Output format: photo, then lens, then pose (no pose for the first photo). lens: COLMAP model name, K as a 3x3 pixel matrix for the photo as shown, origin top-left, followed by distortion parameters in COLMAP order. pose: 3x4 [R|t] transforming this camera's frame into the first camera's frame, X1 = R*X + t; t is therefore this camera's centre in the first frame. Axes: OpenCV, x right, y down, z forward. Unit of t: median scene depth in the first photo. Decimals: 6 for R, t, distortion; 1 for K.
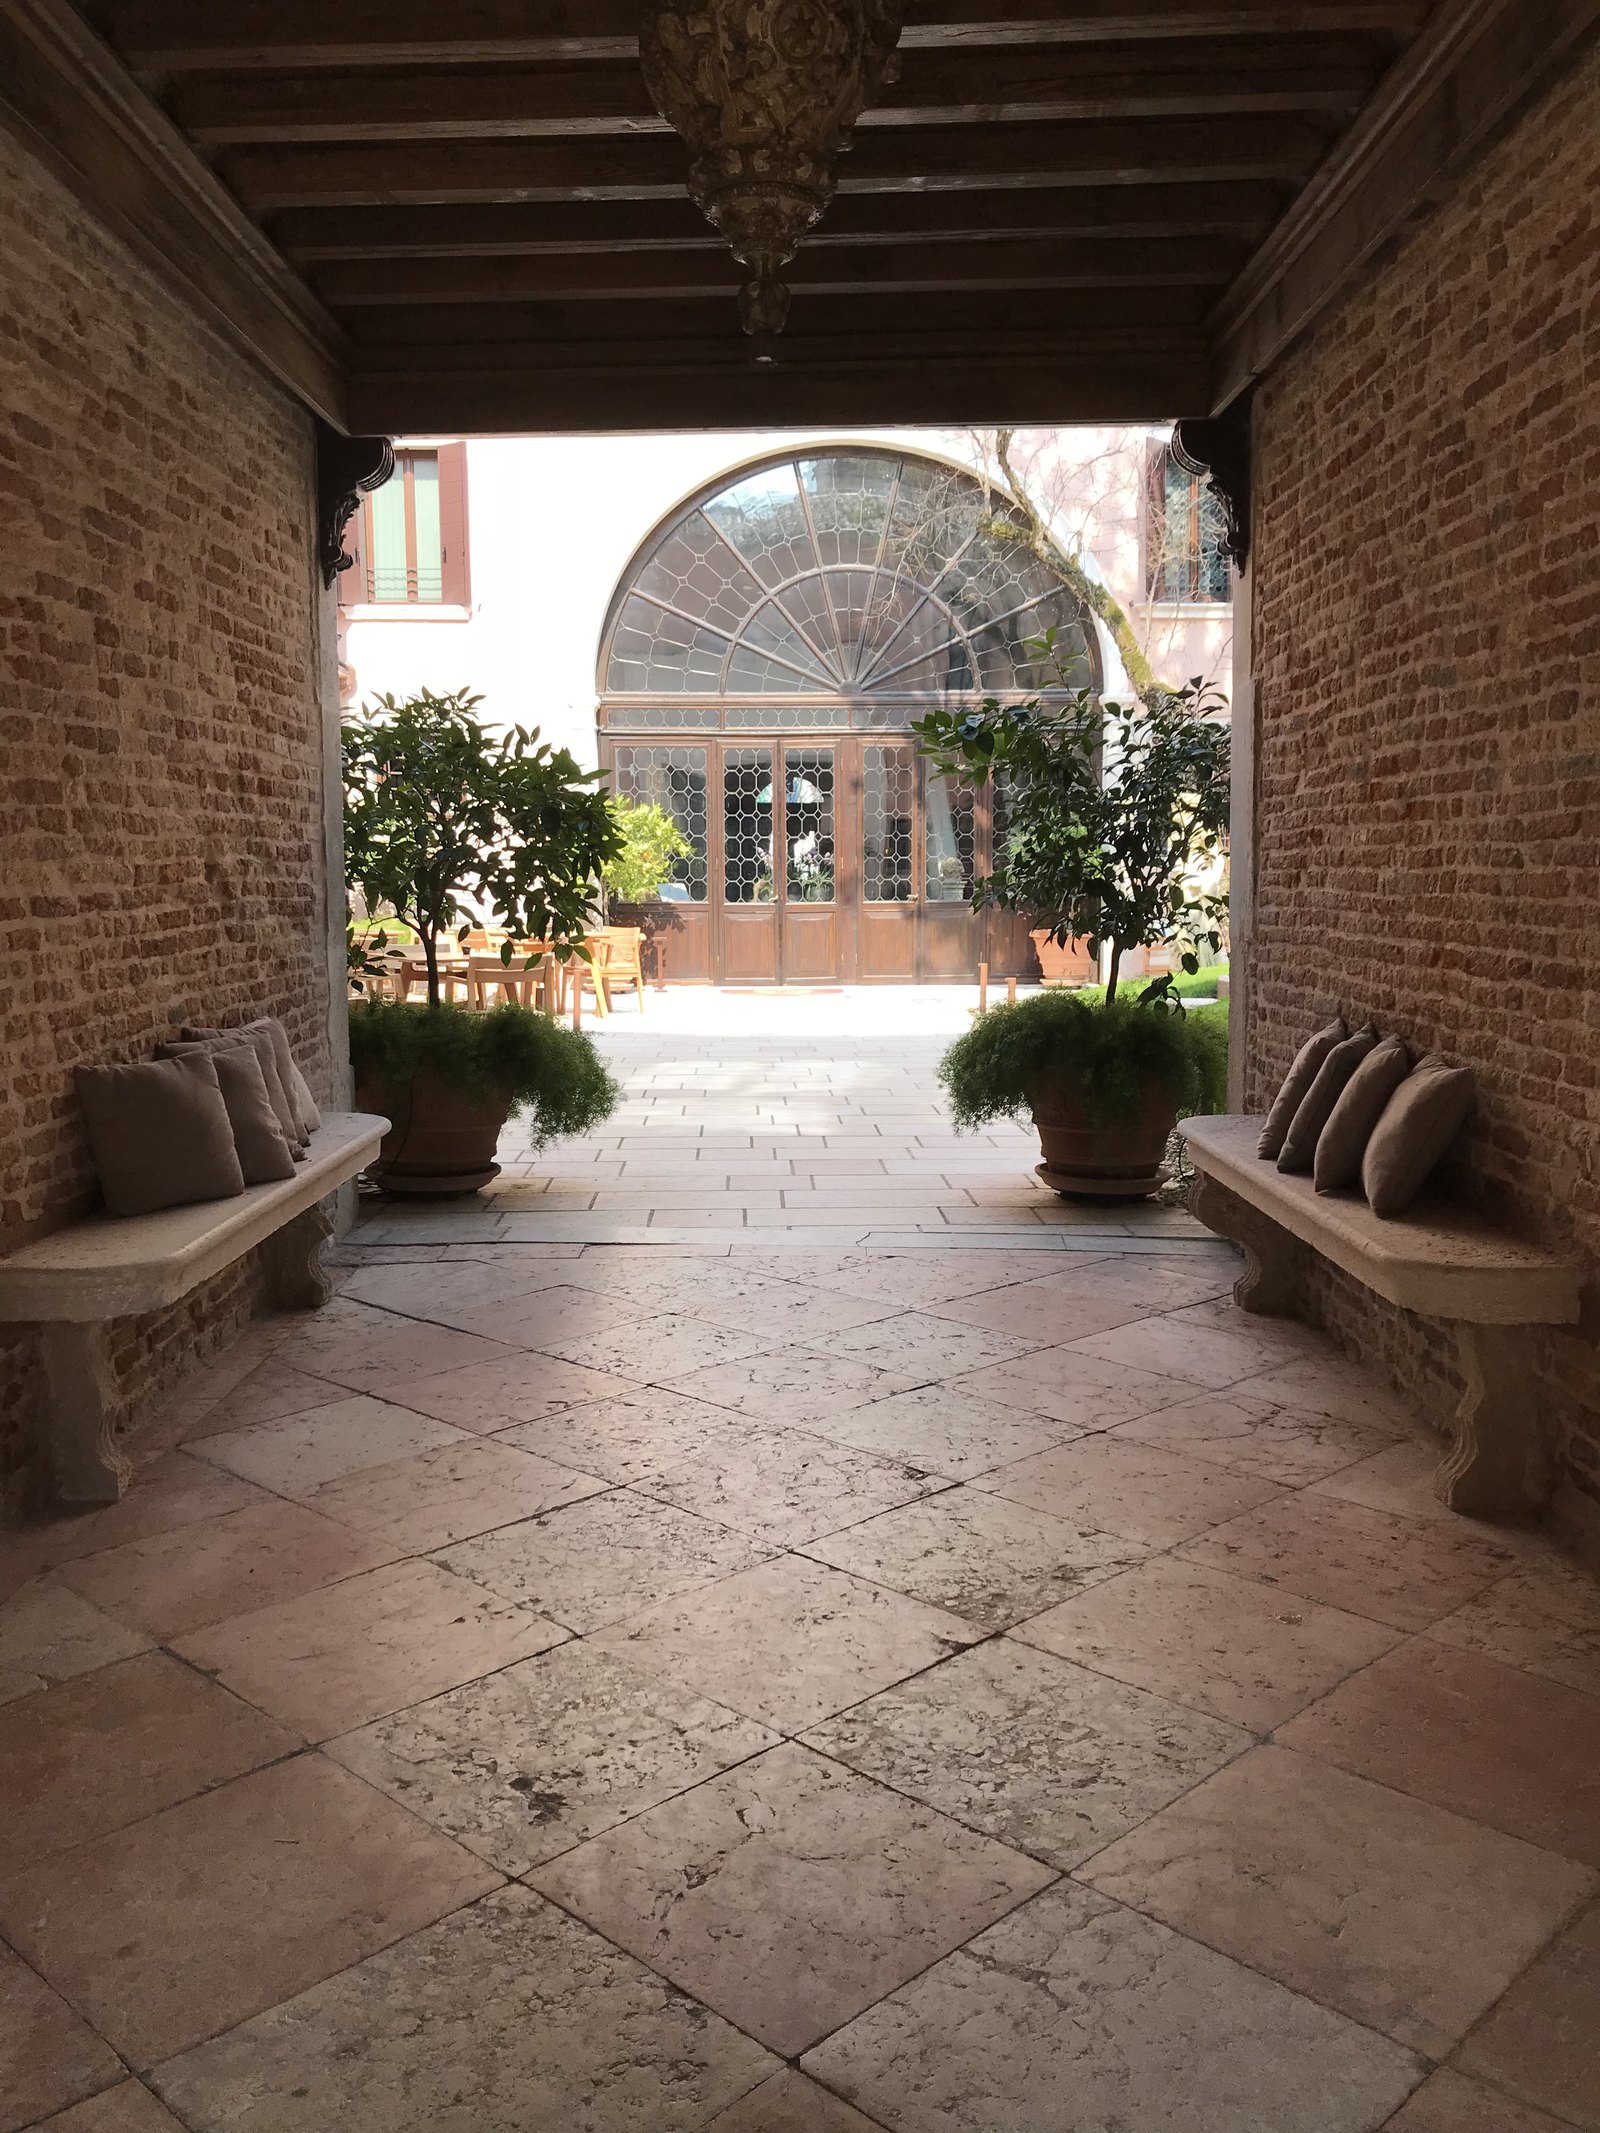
lens RADIAL K [[1875.4, 0, 858.9], [0, 1875.4, 1064.0], [0, 0, 1]] dist [-0.002287, -0.204897]
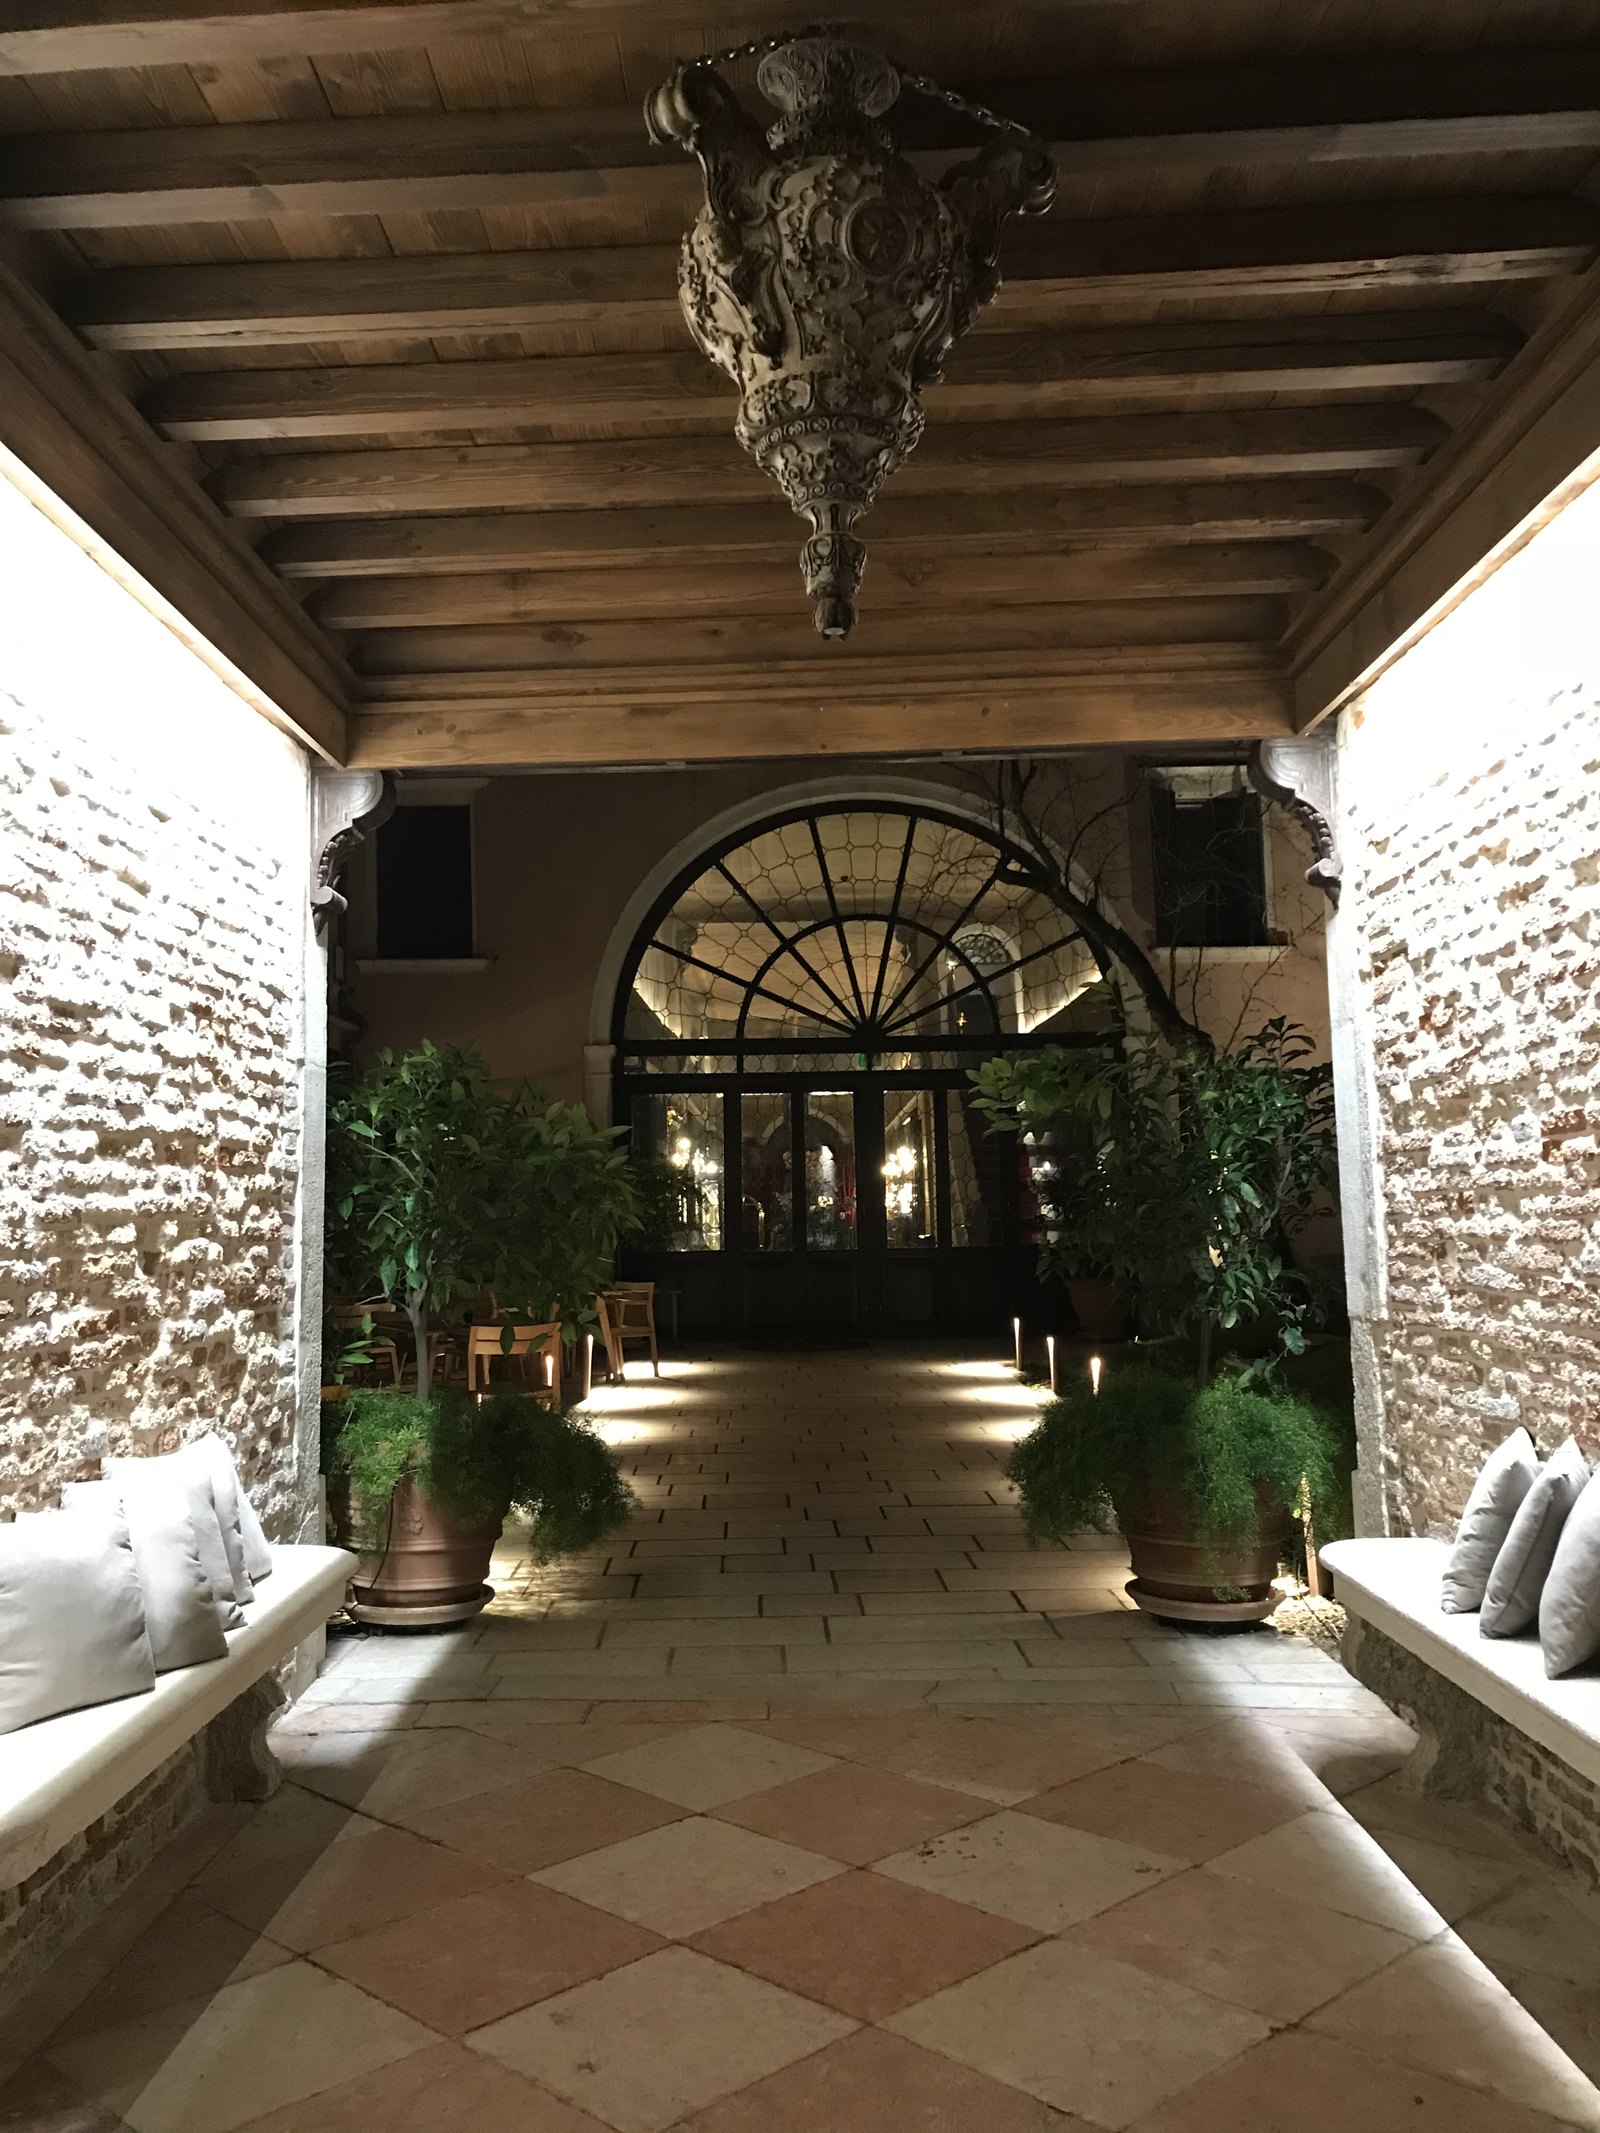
lens RADIAL K [[1875.4, 0, 858.9], [0, 1875.4, 1064.0], [0, 0, 1]] dist [-0.002287, -0.204897]
pose [[0.999943, -0.009505, -0.004826, -0.020302], [0.008461, 0.983037, -0.183210, -0.023110], [0.006485, 0.183158, 0.983062, 0.124994]]
